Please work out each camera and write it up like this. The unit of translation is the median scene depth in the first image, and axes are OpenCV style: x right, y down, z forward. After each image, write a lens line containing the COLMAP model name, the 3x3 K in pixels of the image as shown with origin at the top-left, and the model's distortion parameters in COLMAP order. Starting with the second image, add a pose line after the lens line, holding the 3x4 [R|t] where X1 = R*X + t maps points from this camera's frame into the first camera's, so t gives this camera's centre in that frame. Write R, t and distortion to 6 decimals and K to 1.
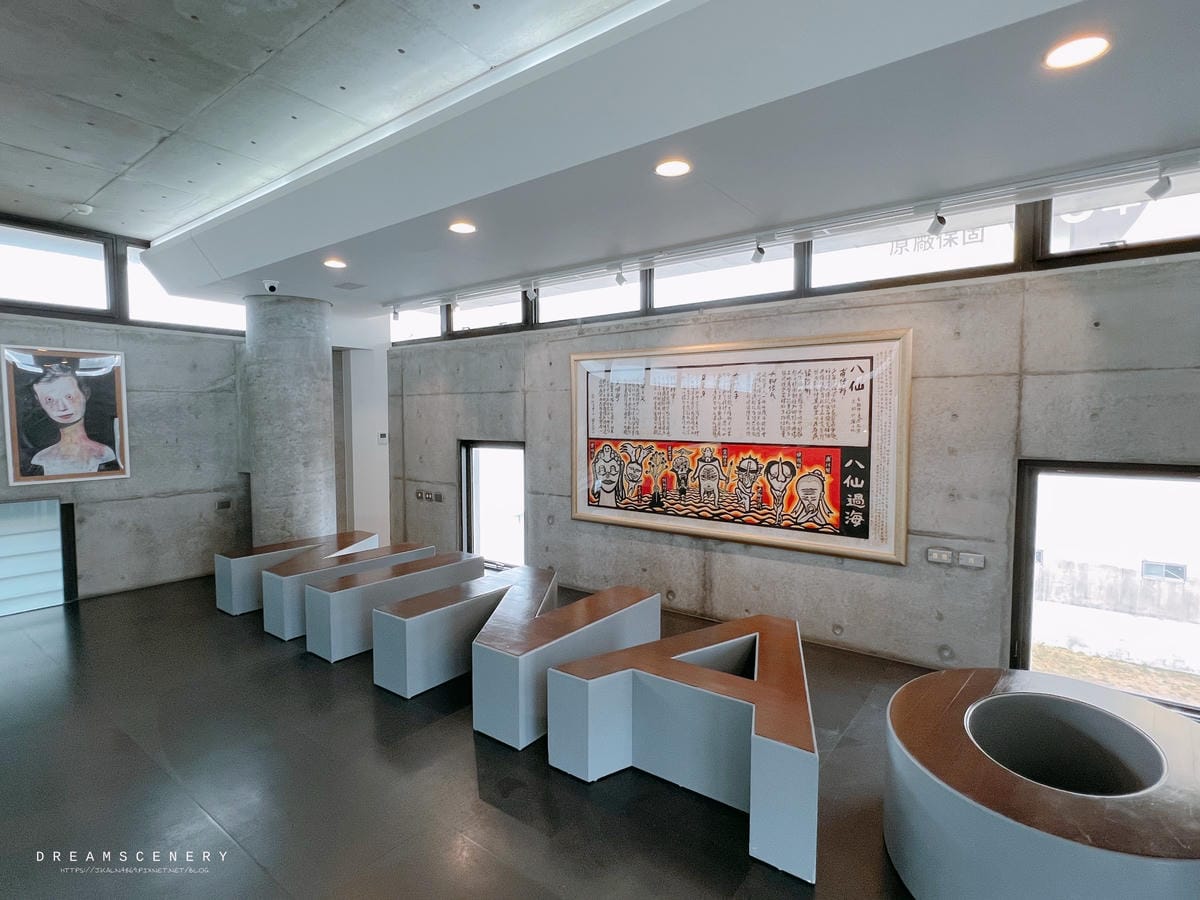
lens RADIAL K [[587.7, 0, 594.0], [0, 587.7, 453.2], [0, 0, 1]] dist [-0.002258, -0.000039]
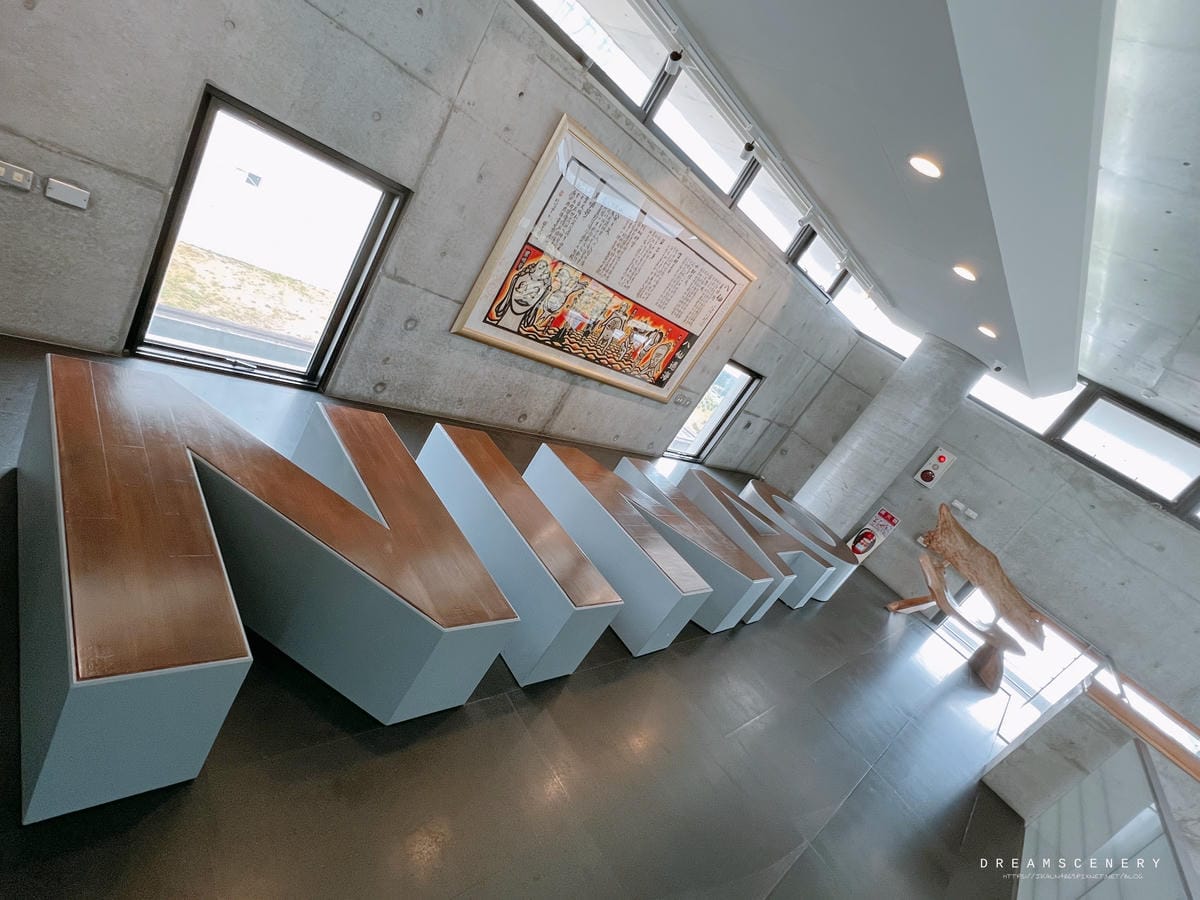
lens RADIAL K [[587.7, 0, 594.0], [0, 587.7, 453.2], [0, 0, 1]] dist [-0.002258, -0.000039]
pose [[0.149643, -0.278863, 0.948600, -0.852455], [-0.475633, 0.820800, 0.316325, -0.090687], [-0.866822, -0.498521, -0.009809, 0.893505]]
